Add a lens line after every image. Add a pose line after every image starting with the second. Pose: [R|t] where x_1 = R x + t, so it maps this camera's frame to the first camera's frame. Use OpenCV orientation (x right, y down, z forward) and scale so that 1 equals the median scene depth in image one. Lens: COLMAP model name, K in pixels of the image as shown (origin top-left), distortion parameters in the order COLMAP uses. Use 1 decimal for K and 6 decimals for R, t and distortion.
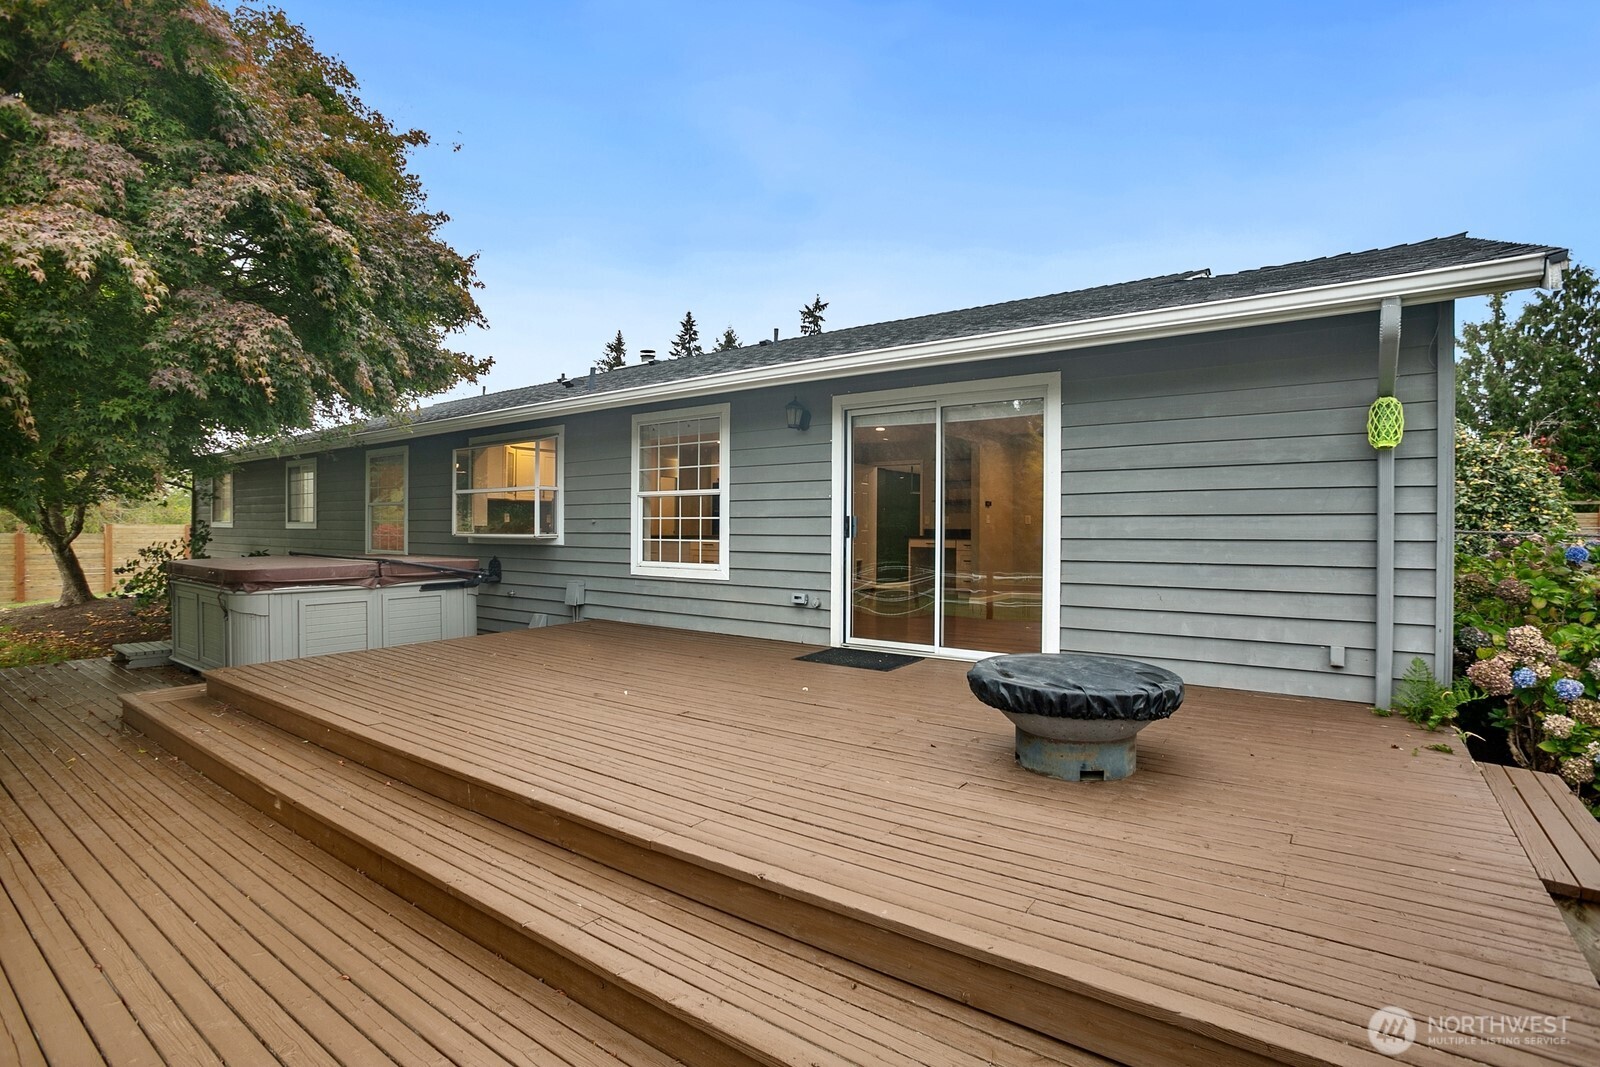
lens RADIAL K [[782.6, 0, 800.0], [0, 782.6, 533.5], [0, 0, 1]] dist [-0.089316, 0.046486]
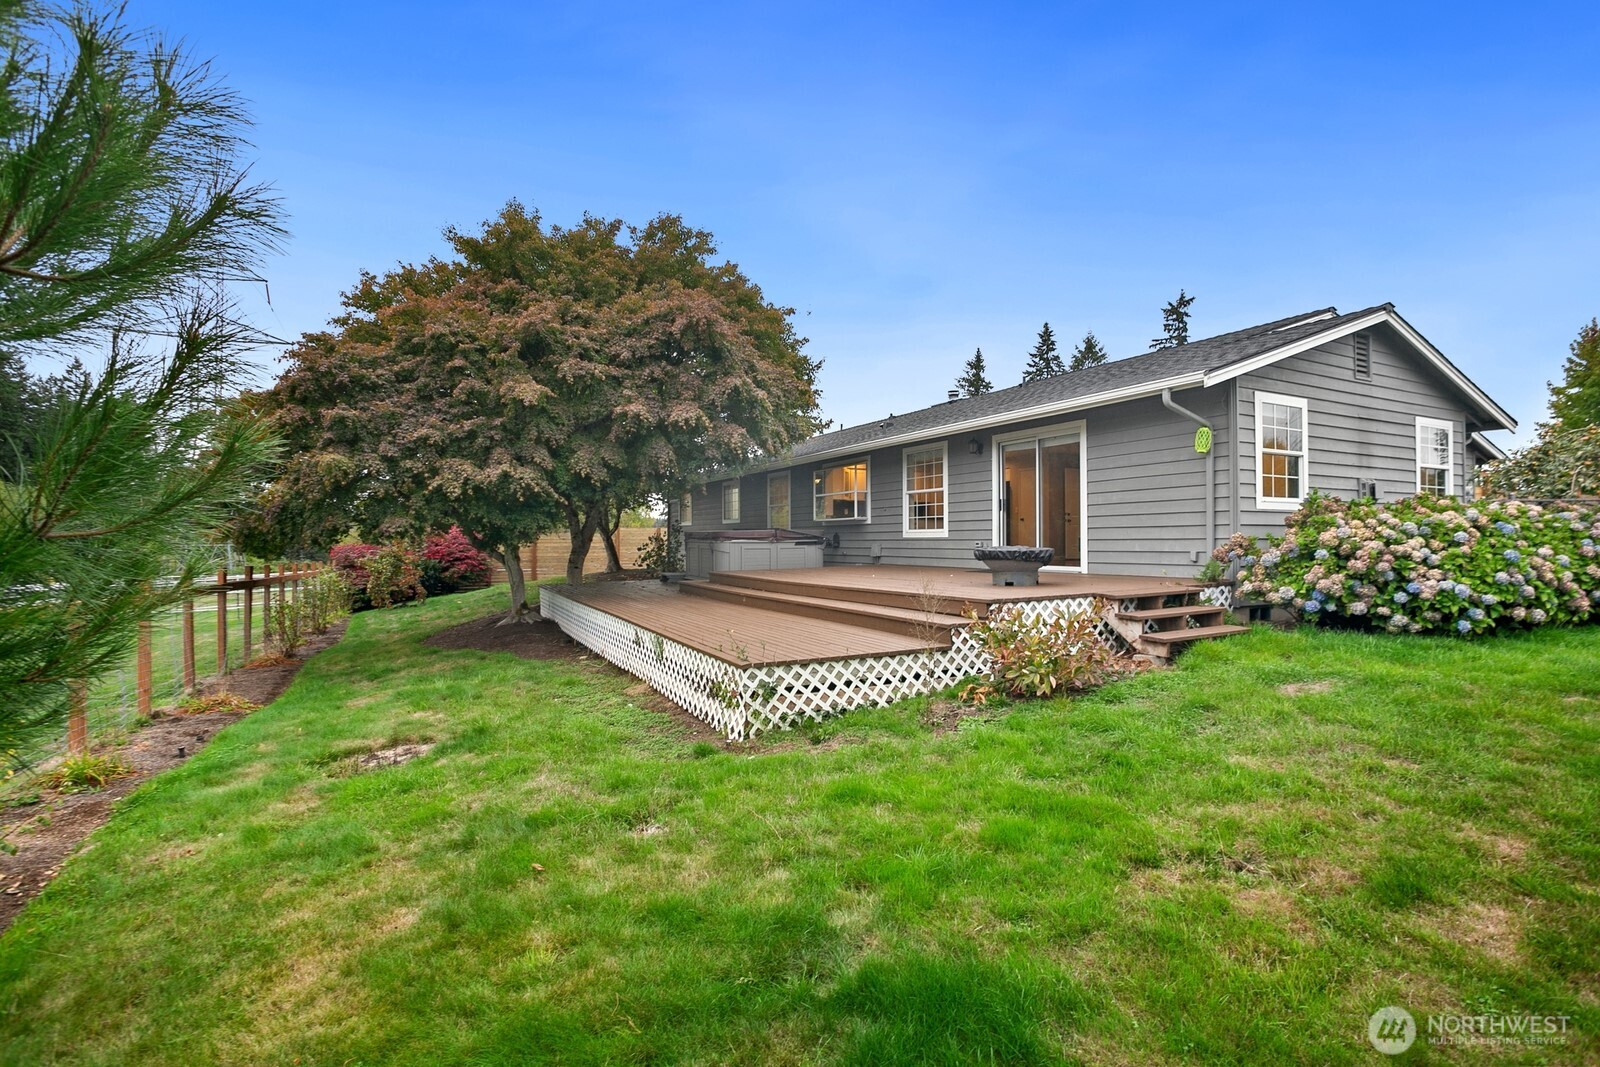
lens RADIAL K [[782.6, 0, 800.0], [0, 782.6, 533.5], [0, 0, 1]] dist [-0.089316, 0.046486]
pose [[0.892078, -0.011306, -0.451739, 0.364551], [0.004600, 0.999862, -0.015941, 0.067513], [0.451857, 0.012143, 0.892008, -0.675075]]
